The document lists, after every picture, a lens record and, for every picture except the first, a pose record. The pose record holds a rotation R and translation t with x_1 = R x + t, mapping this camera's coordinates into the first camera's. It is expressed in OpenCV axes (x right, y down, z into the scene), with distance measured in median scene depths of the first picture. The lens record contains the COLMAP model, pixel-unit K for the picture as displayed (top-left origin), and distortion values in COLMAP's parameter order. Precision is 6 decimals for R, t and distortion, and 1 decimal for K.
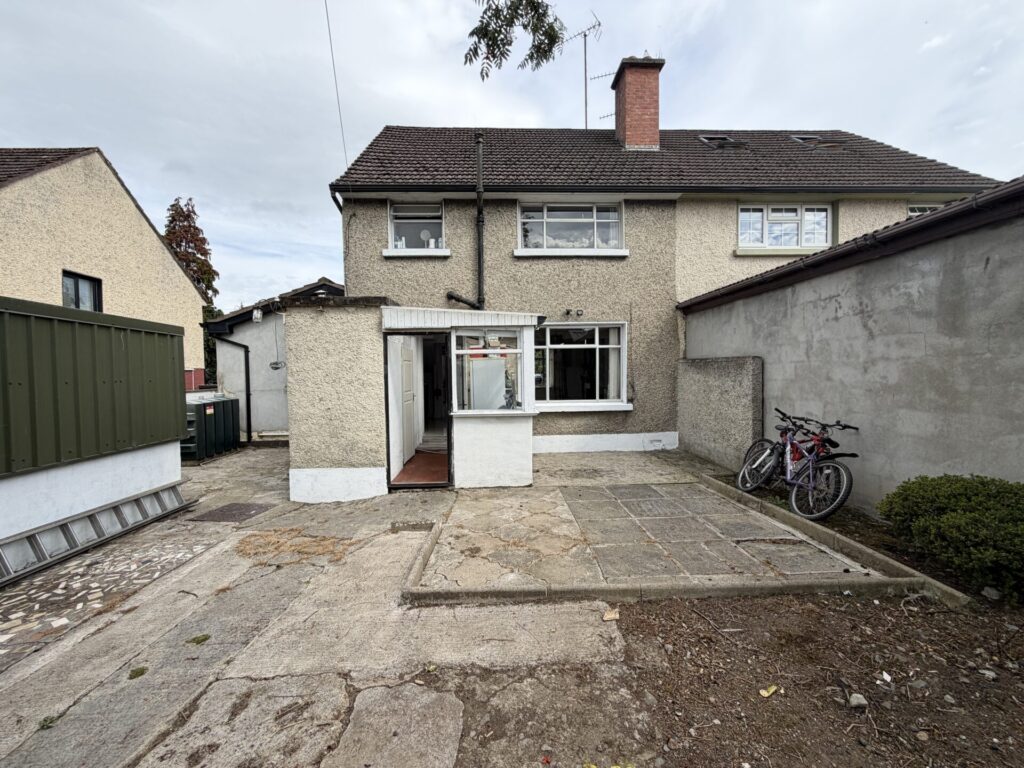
lens RADIAL K [[408.6, 0, 510.6], [0, 408.6, 385.4], [0, 0, 1]] dist [-0.000214, -0.000152]
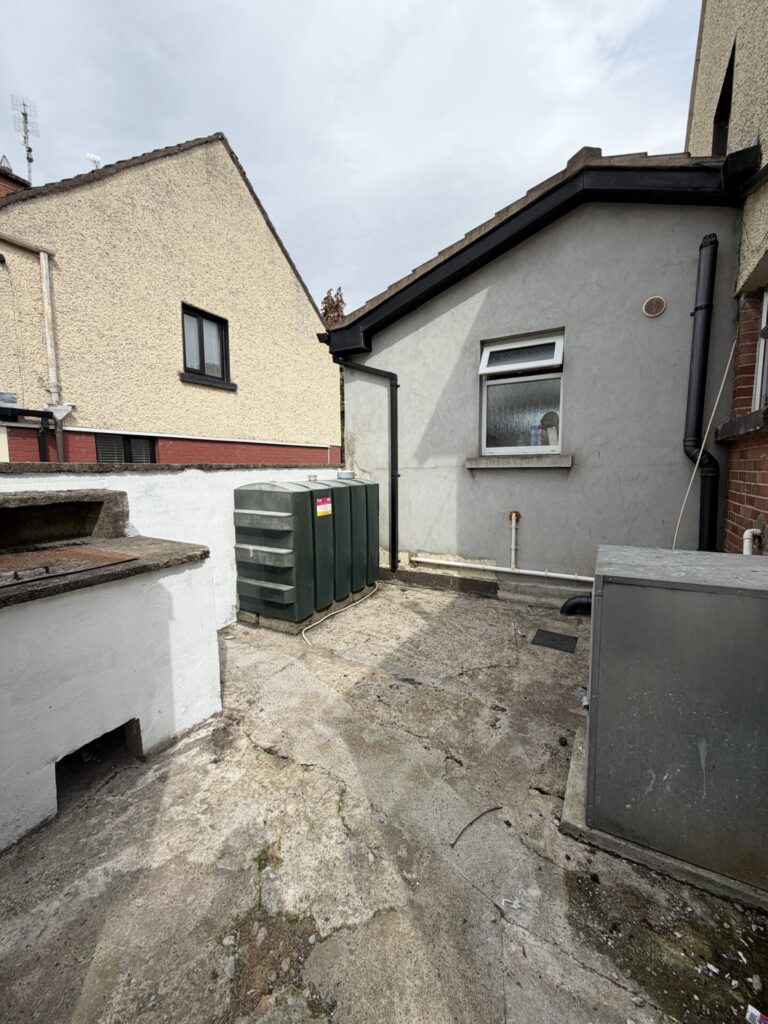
lens RADIAL K [[408.6, 0, 384.9], [0, 408.6, 511.4], [0, 0, 1]] dist [-0.000214, -0.000152]
pose [[0.845522, 0.063630, -0.530136, -0.387107], [-0.020722, 0.996036, 0.086500, 0.022929], [0.533539, -0.062152, 0.843489, 0.574908]]
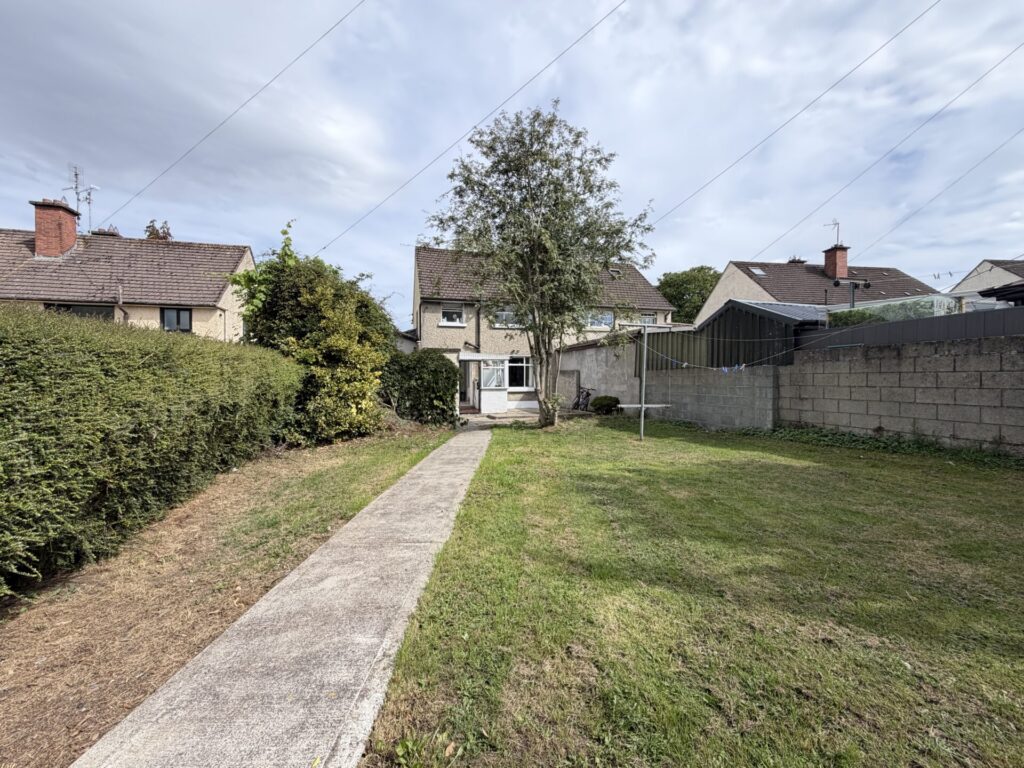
lens RADIAL K [[408.6, 0, 513.1], [0, 408.6, 384.1], [0, 0, 1]] dist [-0.000214, -0.000152]
pose [[0.964148, -0.000112, 0.265364, -0.483836], [0.001650, 0.999983, -0.005574, 0.033894], [-0.265359, 0.005812, 0.964132, -1.292241]]
